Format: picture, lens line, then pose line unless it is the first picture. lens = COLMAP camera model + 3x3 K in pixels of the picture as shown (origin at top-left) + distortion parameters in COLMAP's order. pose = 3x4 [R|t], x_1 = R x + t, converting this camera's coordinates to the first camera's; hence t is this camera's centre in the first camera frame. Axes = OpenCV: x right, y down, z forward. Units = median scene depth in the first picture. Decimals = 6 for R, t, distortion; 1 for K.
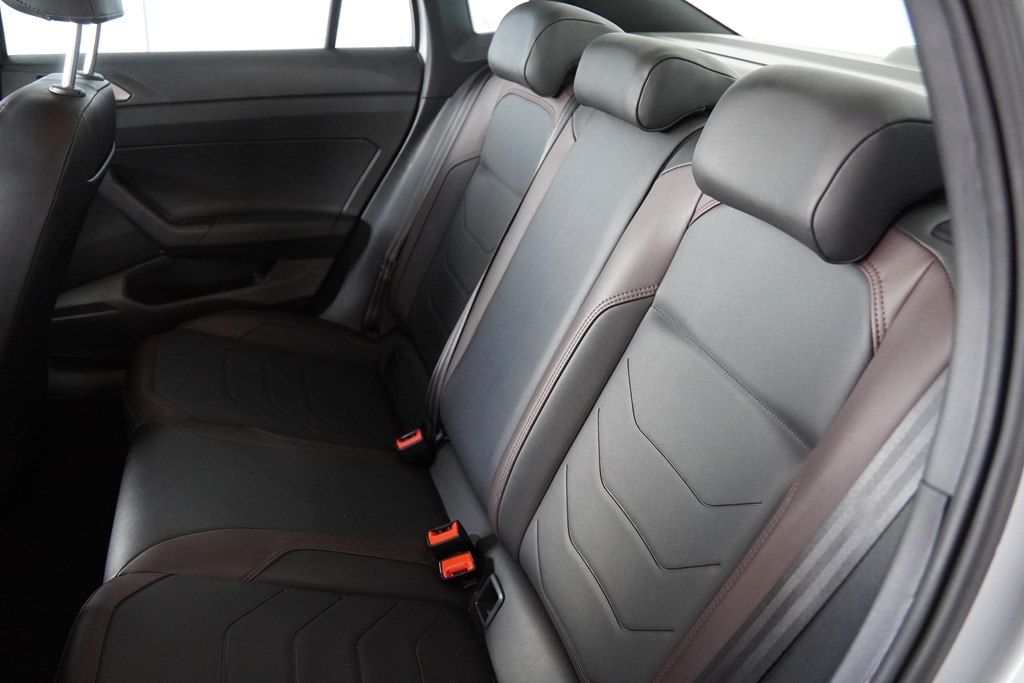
lens RADIAL K [[771.3, 0, 511.5], [0, 771.3, 341.2], [0, 0, 1]] dist [-0.118928, 0.070838]
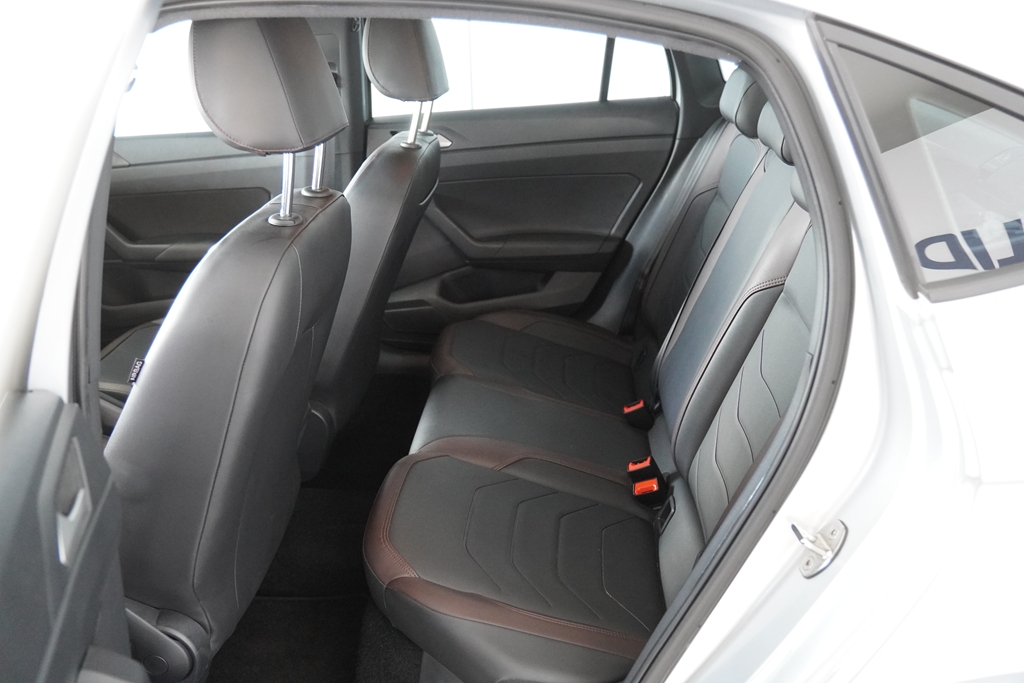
lens RADIAL K [[935.3, 0, 515.3], [0, 935.3, 341.5], [0, 0, 1]] dist [-0.034010, -0.006534]
pose [[0.921367, 0.045240, -0.386051, 0.241325], [-0.074788, 0.995279, -0.061859, 0.112526], [0.381430, 0.085867, 0.920401, -0.439973]]
